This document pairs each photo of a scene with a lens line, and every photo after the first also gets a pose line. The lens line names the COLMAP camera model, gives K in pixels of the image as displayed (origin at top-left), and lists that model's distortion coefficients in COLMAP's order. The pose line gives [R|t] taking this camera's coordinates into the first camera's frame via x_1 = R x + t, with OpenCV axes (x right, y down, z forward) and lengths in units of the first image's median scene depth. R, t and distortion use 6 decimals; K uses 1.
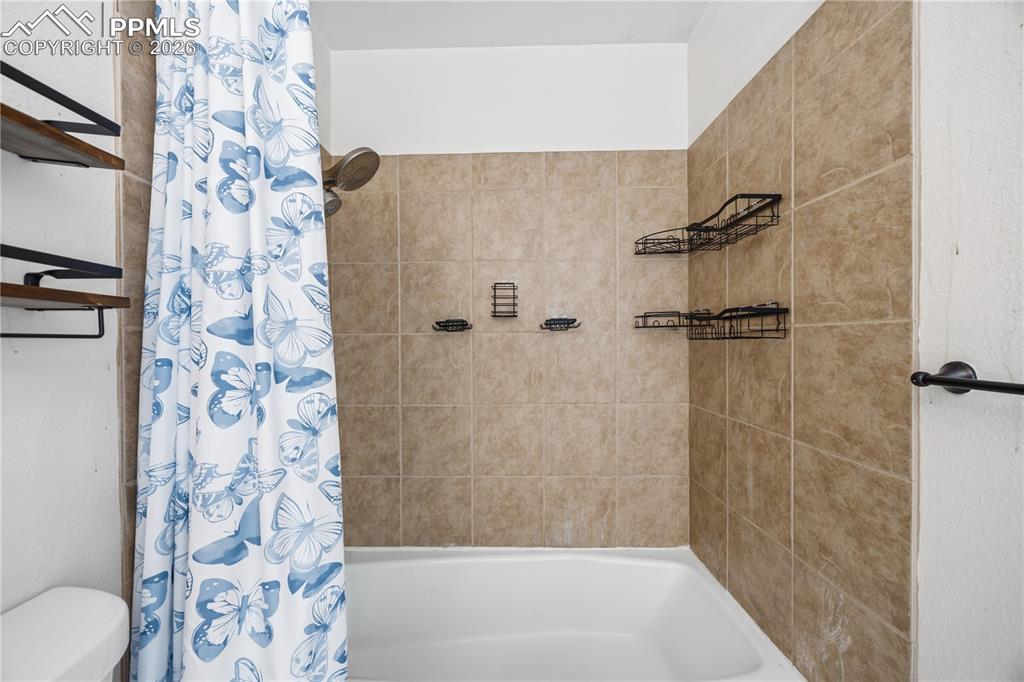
lens RADIAL K [[405.6, 0, 512.4], [0, 405.6, 343.2], [0, 0, 1]] dist [-0.001819, 0.000051]
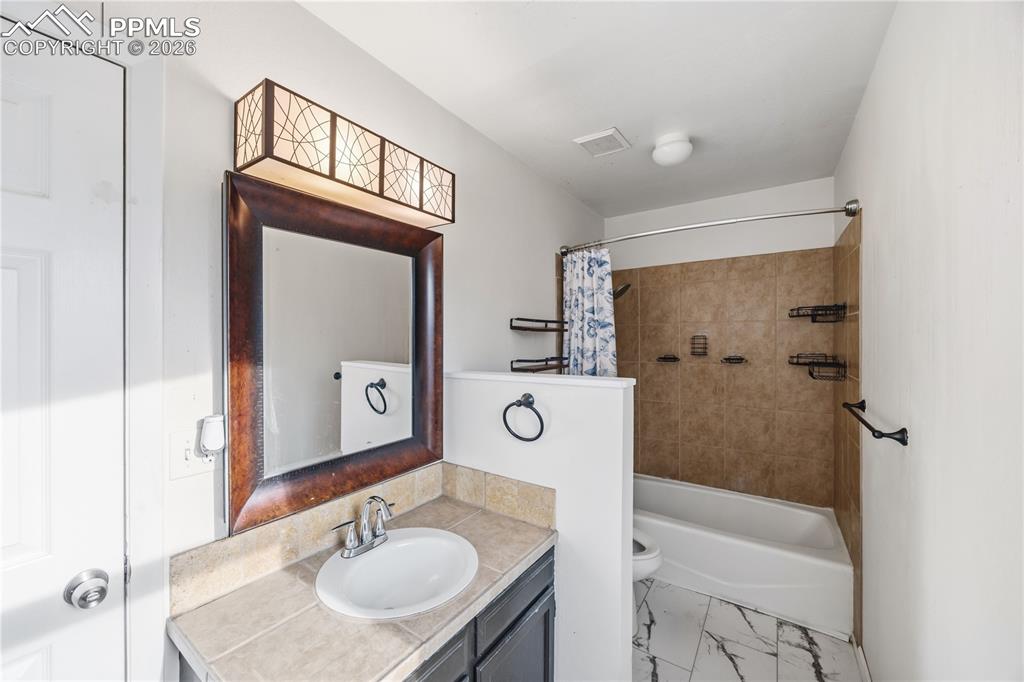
lens RADIAL K [[405.6, 0, 501.8], [0, 405.6, 340.3], [0, 0, 1]] dist [-0.001819, 0.000051]
pose [[0.828811, 0.005337, -0.559504, 0.253490], [-0.003278, 0.999984, 0.004682, -0.131967], [0.559520, -0.002046, 0.828814, -0.947167]]
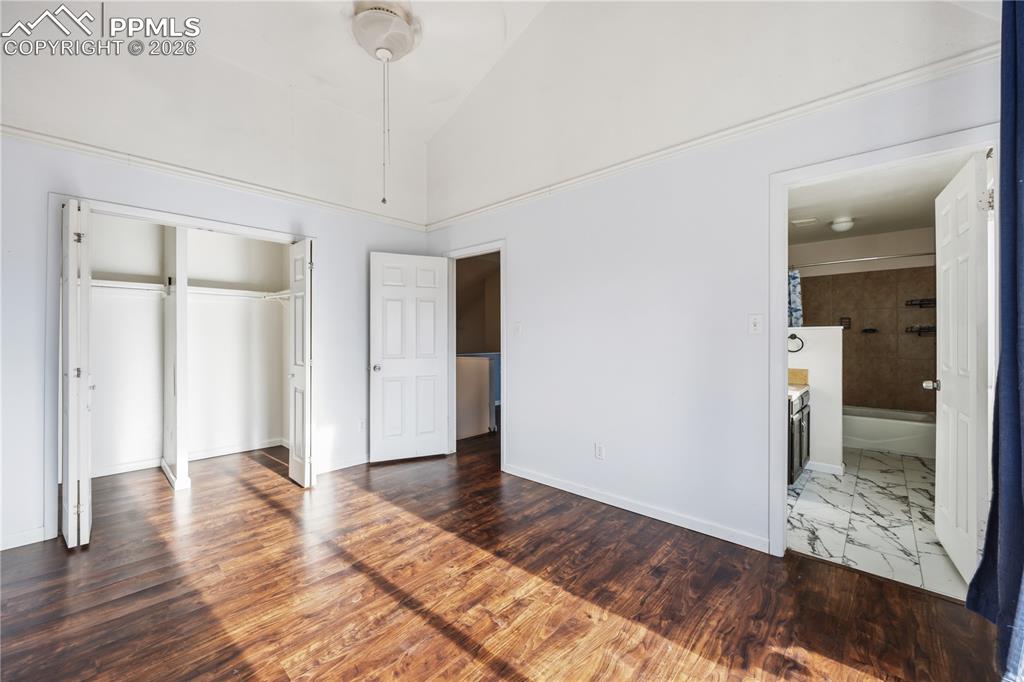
lens RADIAL K [[405.6, 0, 508.0], [0, 405.6, 336.5], [0, 0, 1]] dist [-0.001819, 0.000051]
pose [[0.736034, 0.003087, -0.676938, 0.170209], [-0.005891, 0.999981, -0.001846, 0.014543], [0.676919, 0.005347, 0.736038, -2.897616]]
